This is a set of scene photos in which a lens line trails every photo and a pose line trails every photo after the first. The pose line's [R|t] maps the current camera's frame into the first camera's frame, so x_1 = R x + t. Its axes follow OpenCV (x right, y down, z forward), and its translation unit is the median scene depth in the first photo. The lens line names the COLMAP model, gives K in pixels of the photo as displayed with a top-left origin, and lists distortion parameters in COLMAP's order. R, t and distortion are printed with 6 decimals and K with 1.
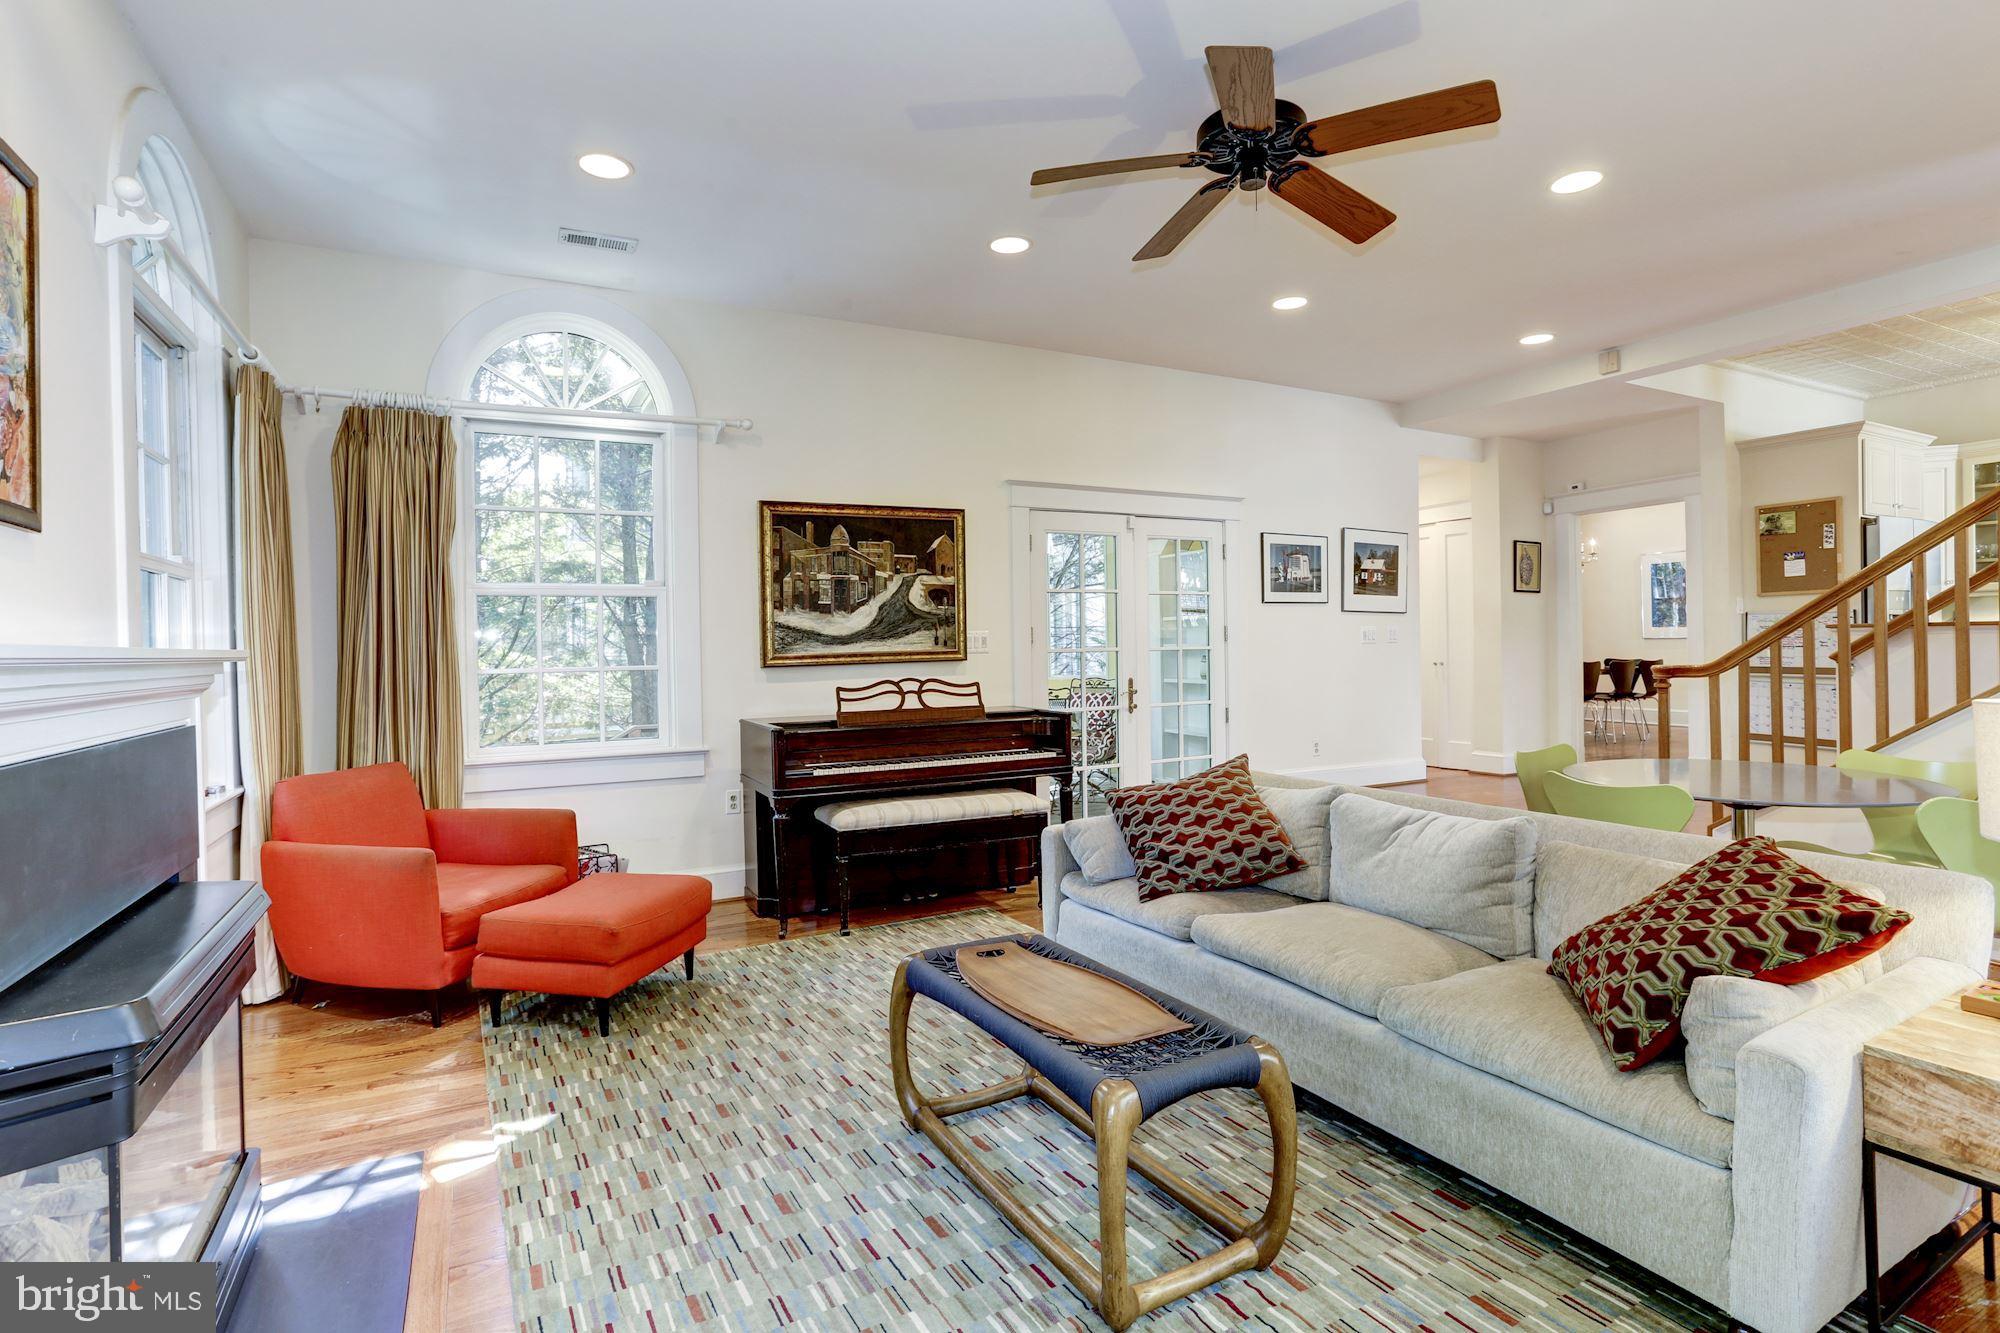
lens RADIAL K [[981.8, 0, 980.5], [0, 981.8, 627.4], [0, 0, 1]] dist [-0.055994, 0.027343]
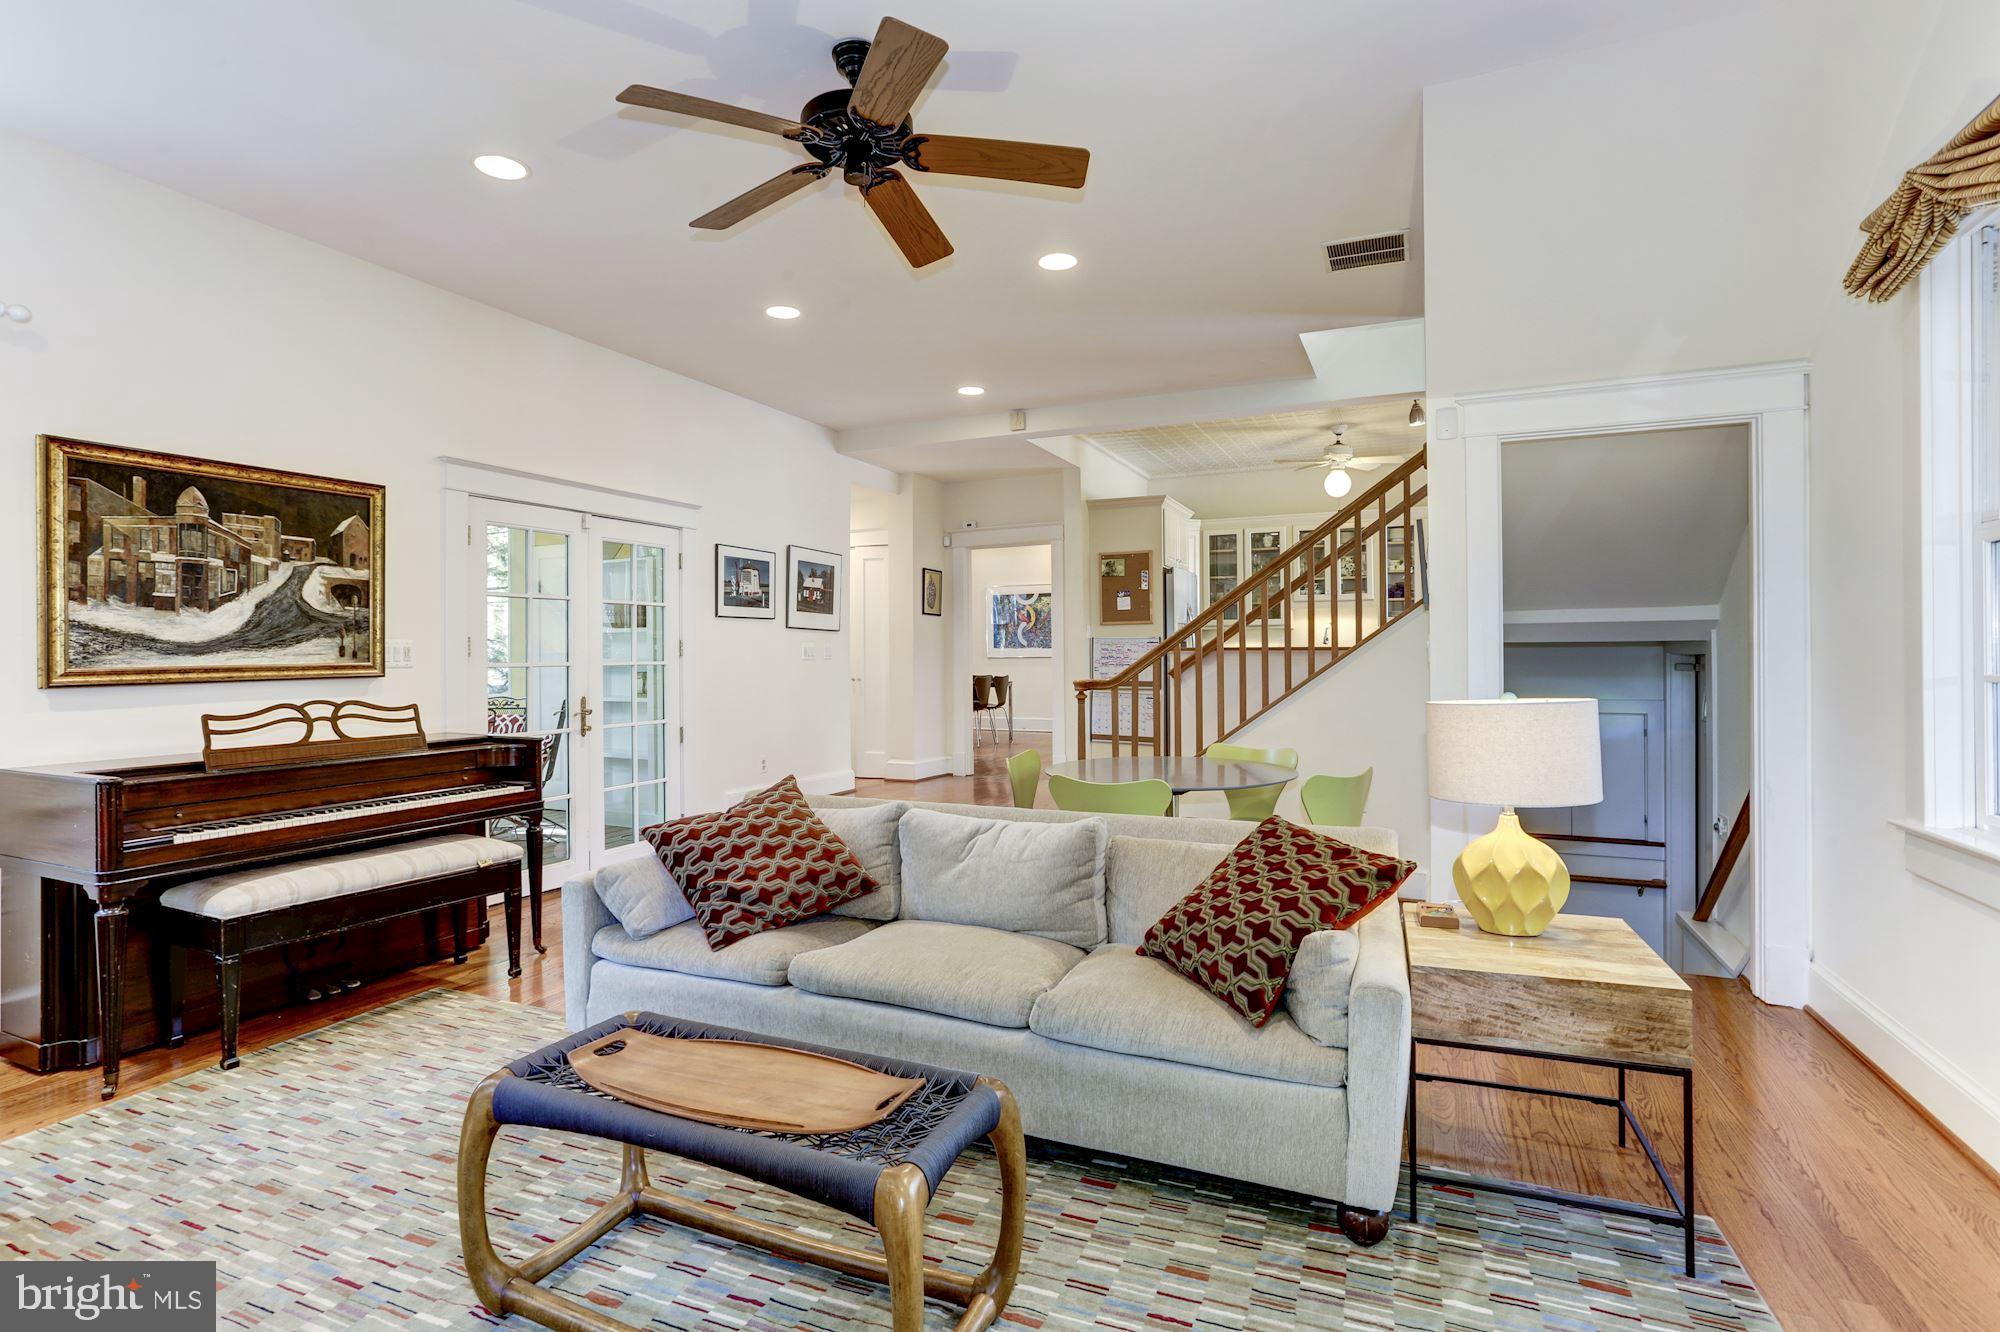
lens RADIAL K [[981.8, 0, 1023.7], [0, 981.8, 630.9], [0, 0, 1]] dist [-0.055994, 0.027343]
pose [[0.784016, 0.025693, 0.620209, -0.153751], [-0.017413, 0.999660, -0.019400, 0.005070], [-0.620497, 0.004411, 0.784197, 0.128974]]
